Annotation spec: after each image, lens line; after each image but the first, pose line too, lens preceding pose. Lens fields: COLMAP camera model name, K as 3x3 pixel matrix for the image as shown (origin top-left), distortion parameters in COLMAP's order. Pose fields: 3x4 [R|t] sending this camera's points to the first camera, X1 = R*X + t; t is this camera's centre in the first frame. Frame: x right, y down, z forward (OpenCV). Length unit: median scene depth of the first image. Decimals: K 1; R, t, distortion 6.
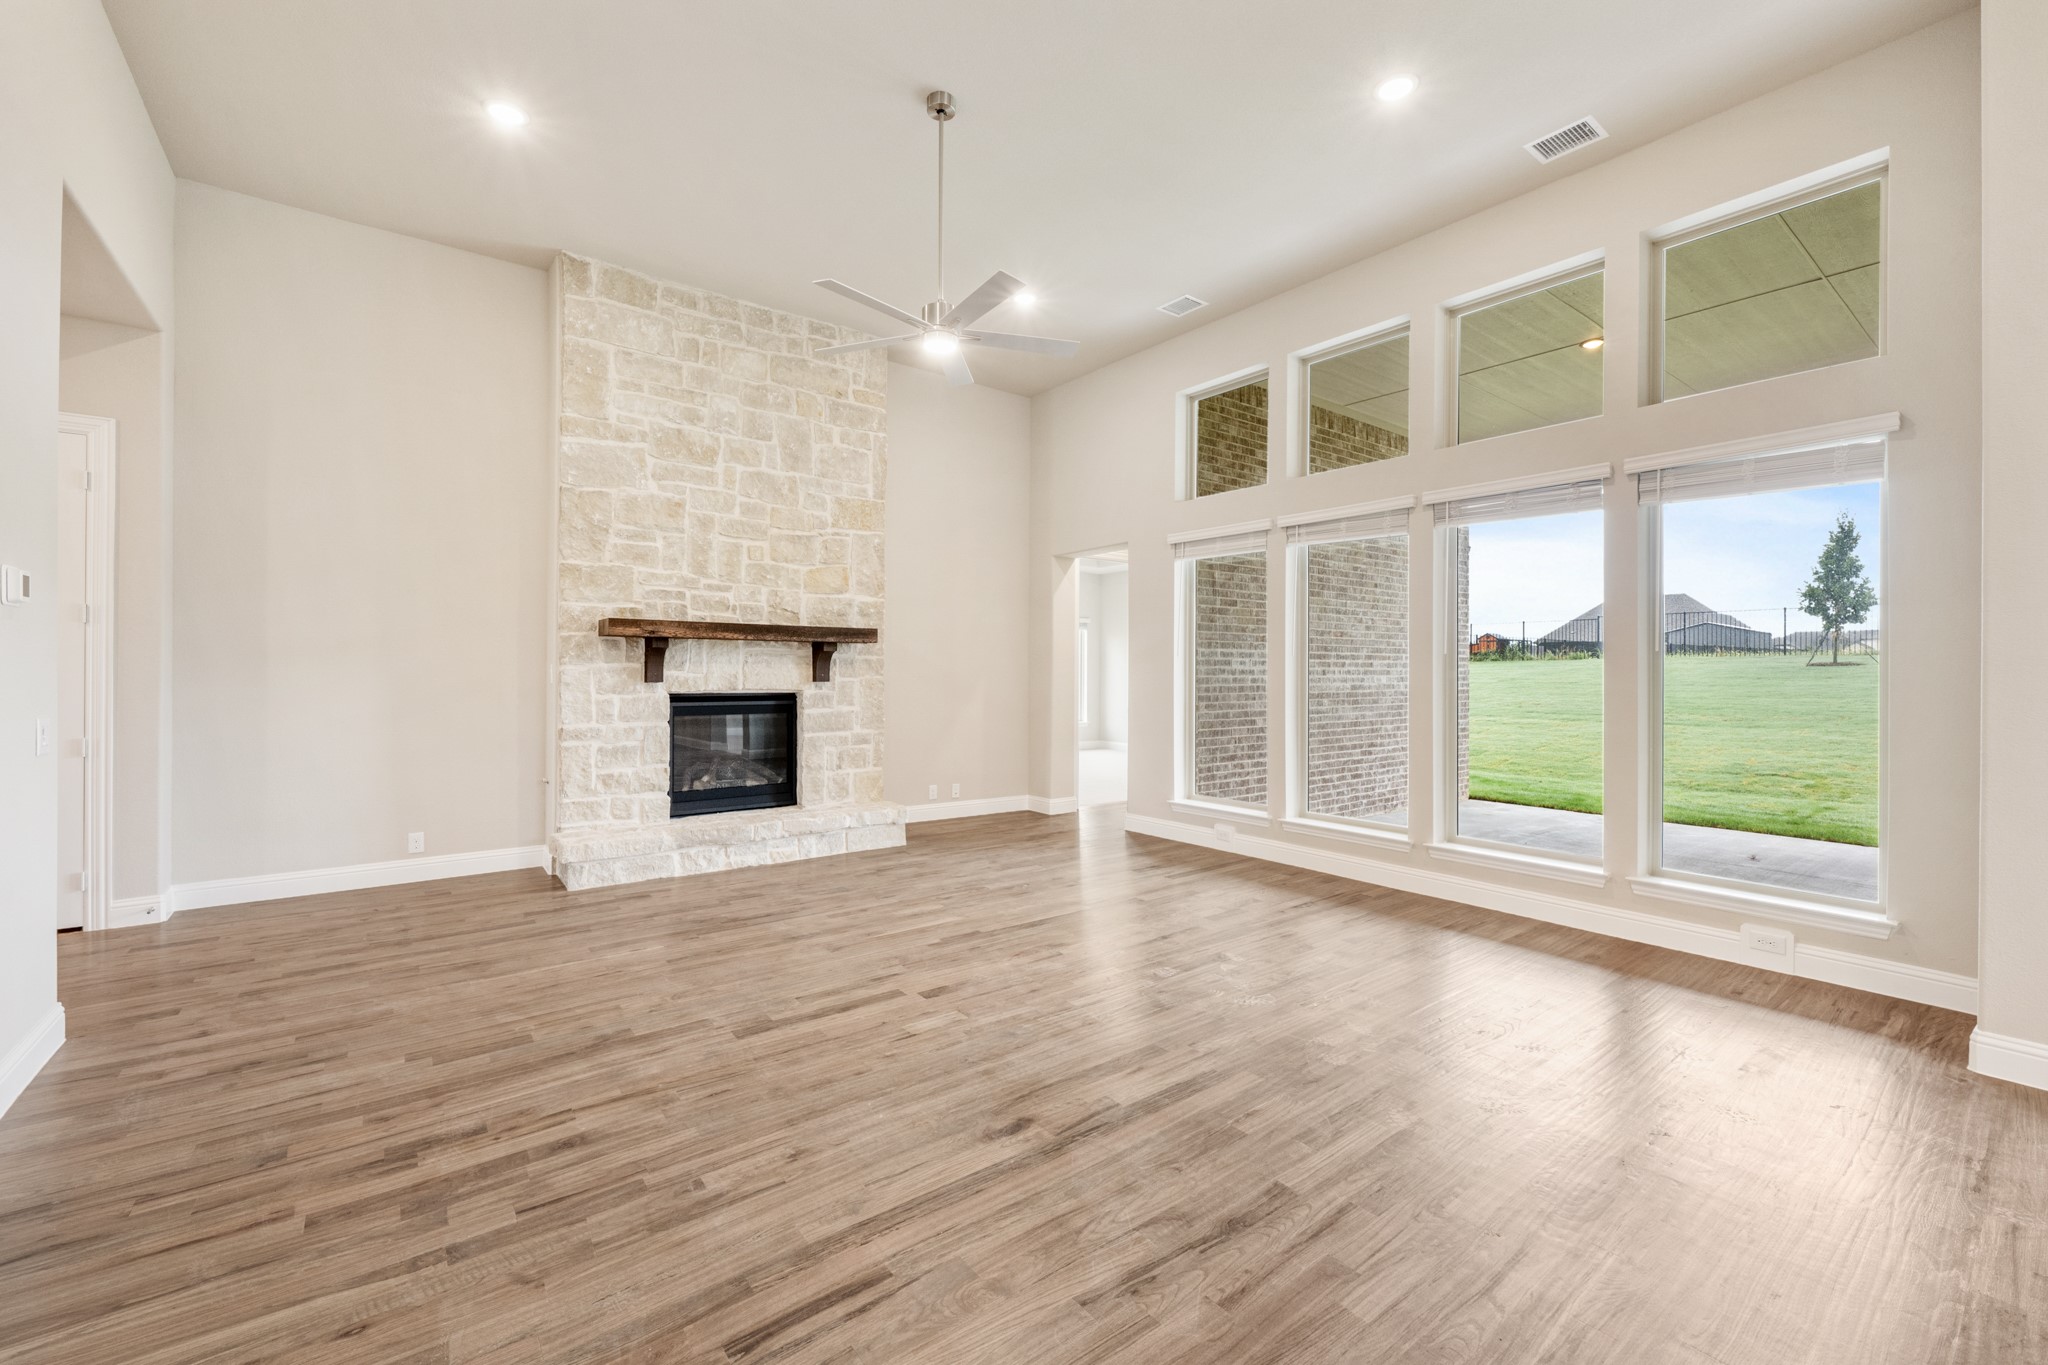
lens RADIAL K [[840.9, 0, 1028.7], [0, 840.9, 669.8], [0, 0, 1]] dist [-0.000147, -0.000073]
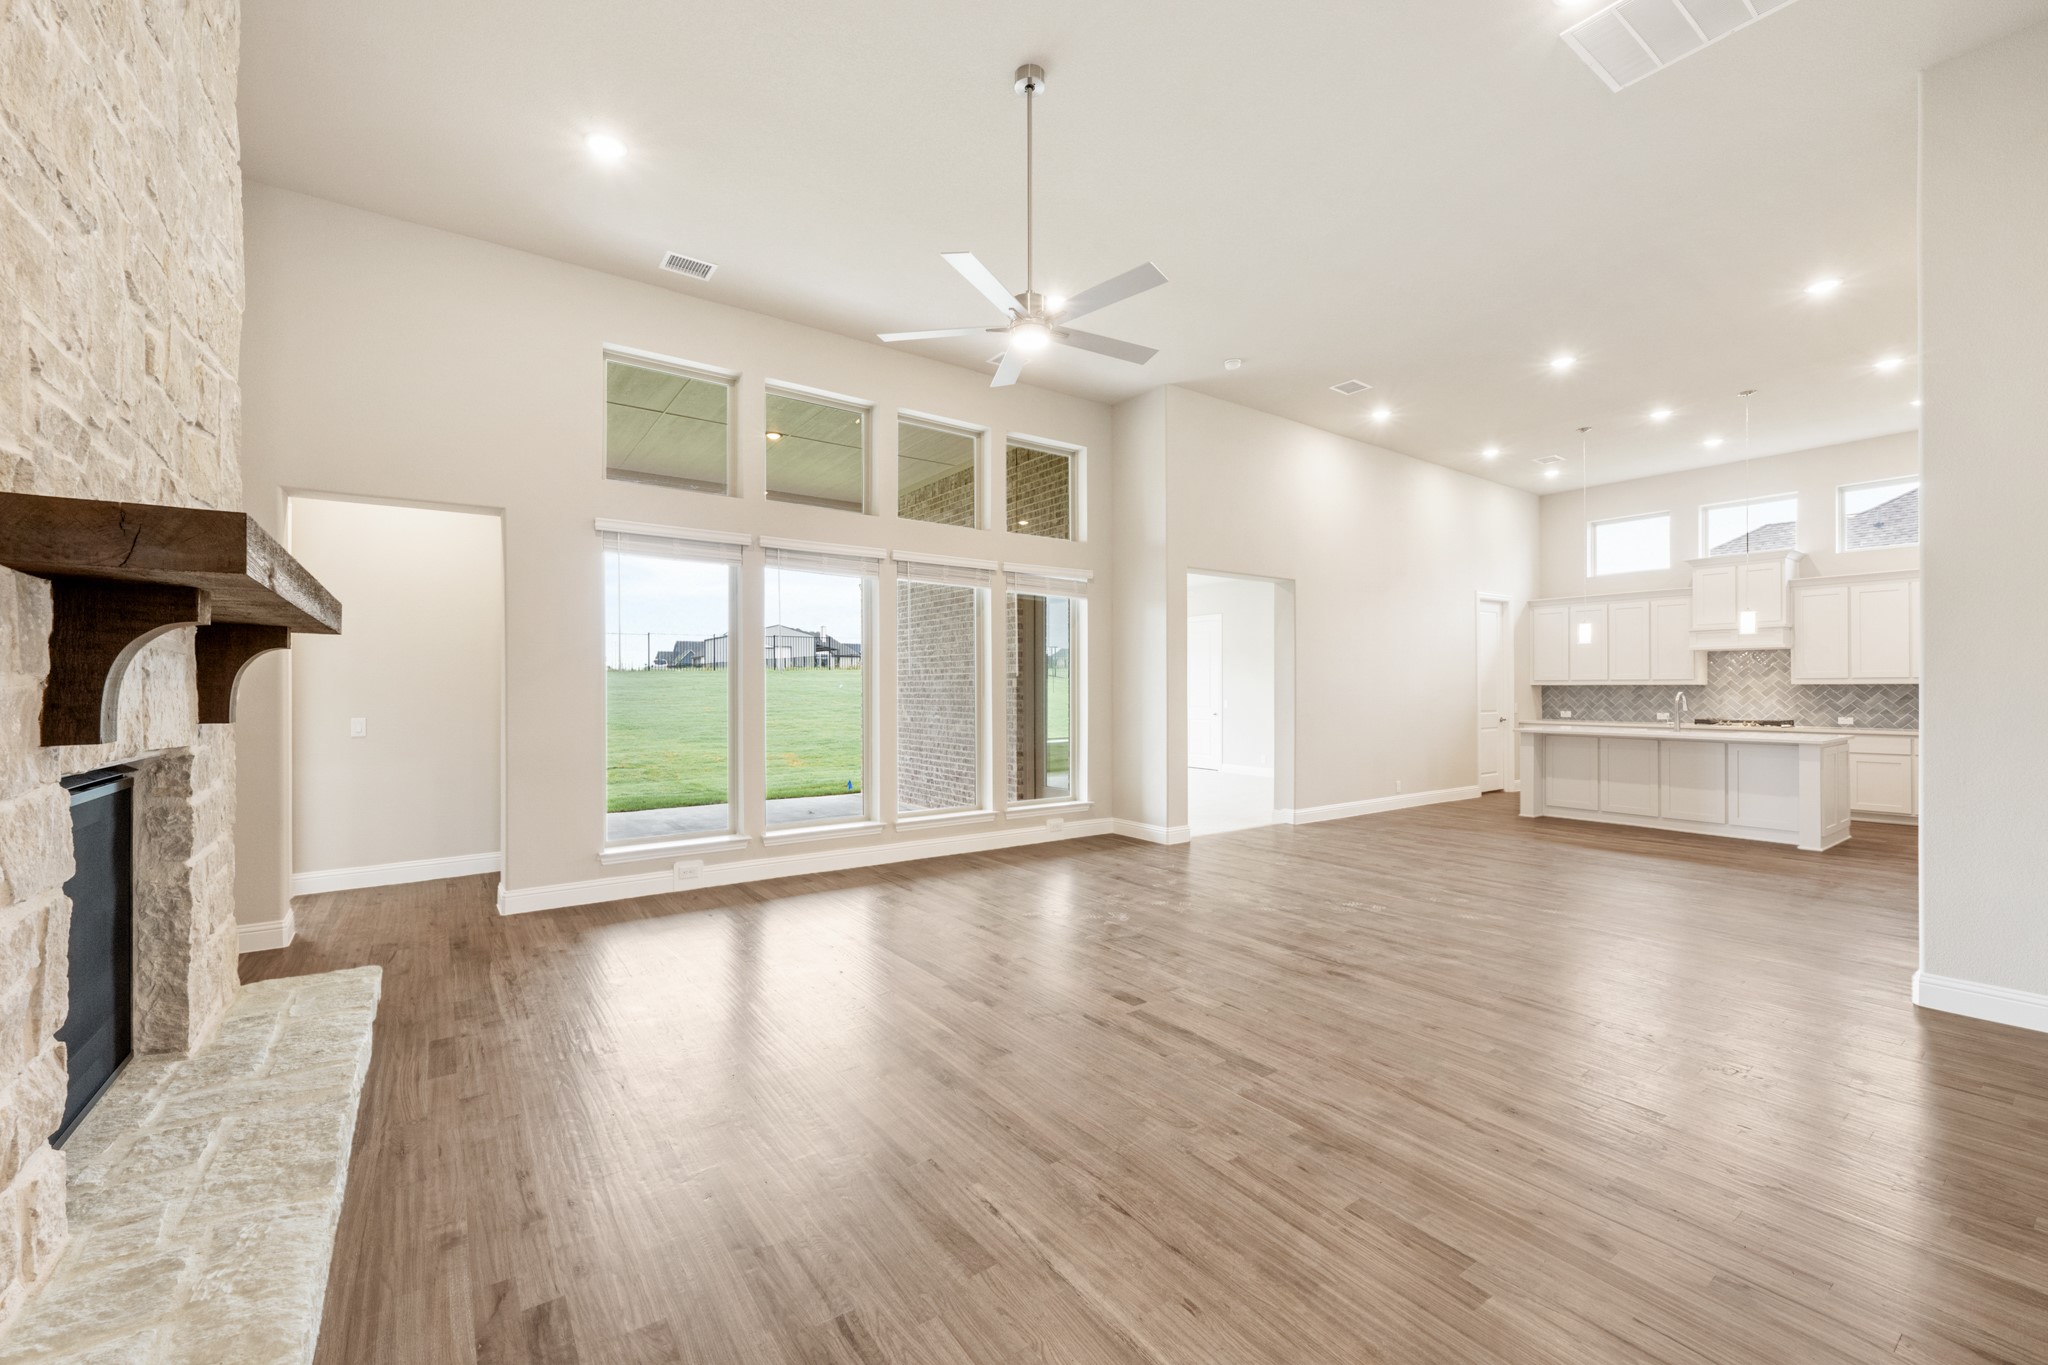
lens RADIAL K [[823.5, 0, 1021.5], [0, 823.5, 690.8], [0, 0, 1]] dist [-0.000048, 0.000213]
pose [[0.038529, -0.008648, 0.999220, -0.702518], [0.000270, 0.999963, 0.008644, -0.006191], [-0.999257, -0.000063, 0.038530, 0.675722]]
